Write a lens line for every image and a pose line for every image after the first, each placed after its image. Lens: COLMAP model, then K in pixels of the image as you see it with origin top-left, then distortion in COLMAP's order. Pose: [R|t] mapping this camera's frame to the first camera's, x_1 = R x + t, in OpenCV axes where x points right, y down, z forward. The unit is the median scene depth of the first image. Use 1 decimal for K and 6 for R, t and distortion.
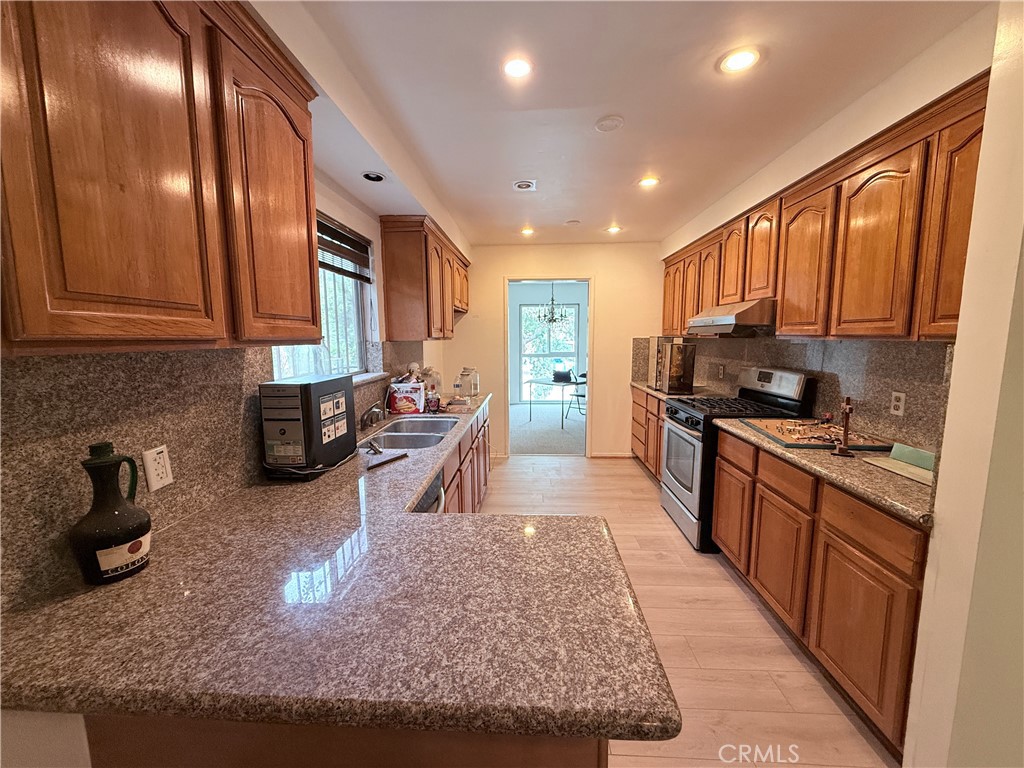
lens RADIAL K [[408.3, 0, 509.4], [0, 408.3, 385.3], [0, 0, 1]] dist [-0.000998, 0.000077]
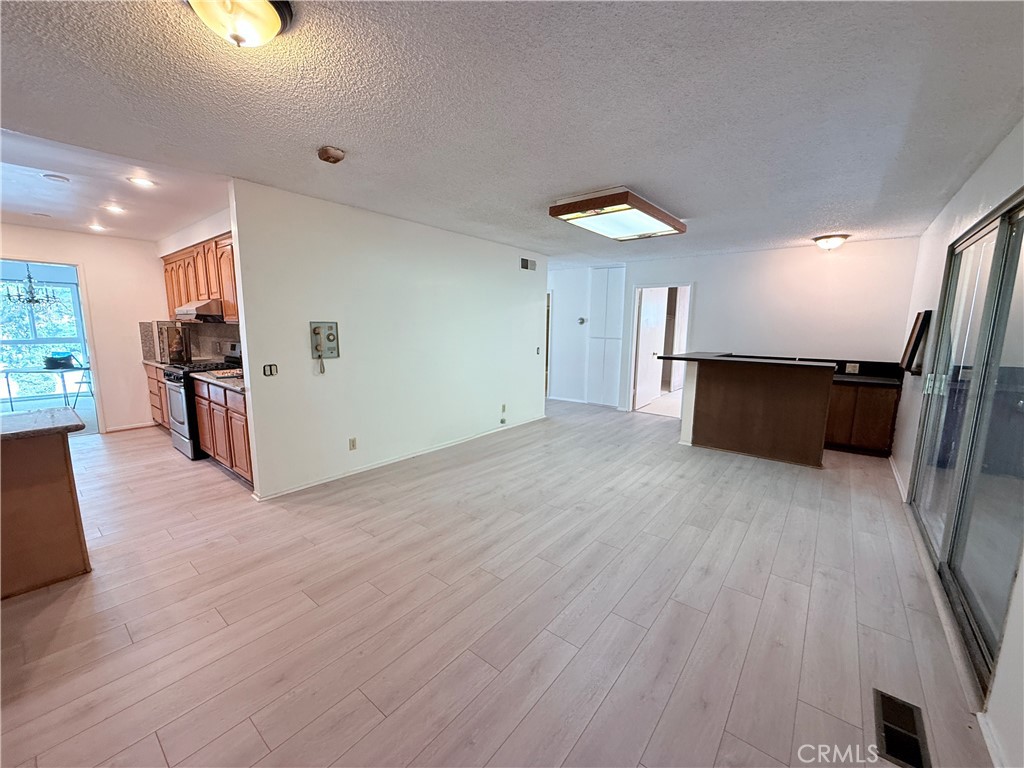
lens RADIAL K [[408.3, 0, 510.8], [0, 408.3, 386.7], [0, 0, 1]] dist [-0.000998, 0.000077]
pose [[0.585285, -0.108489, 0.803537, -0.031948], [0.080538, 0.993886, 0.075526, 0.070809], [-0.806818, 0.020511, 0.590444, -0.587736]]
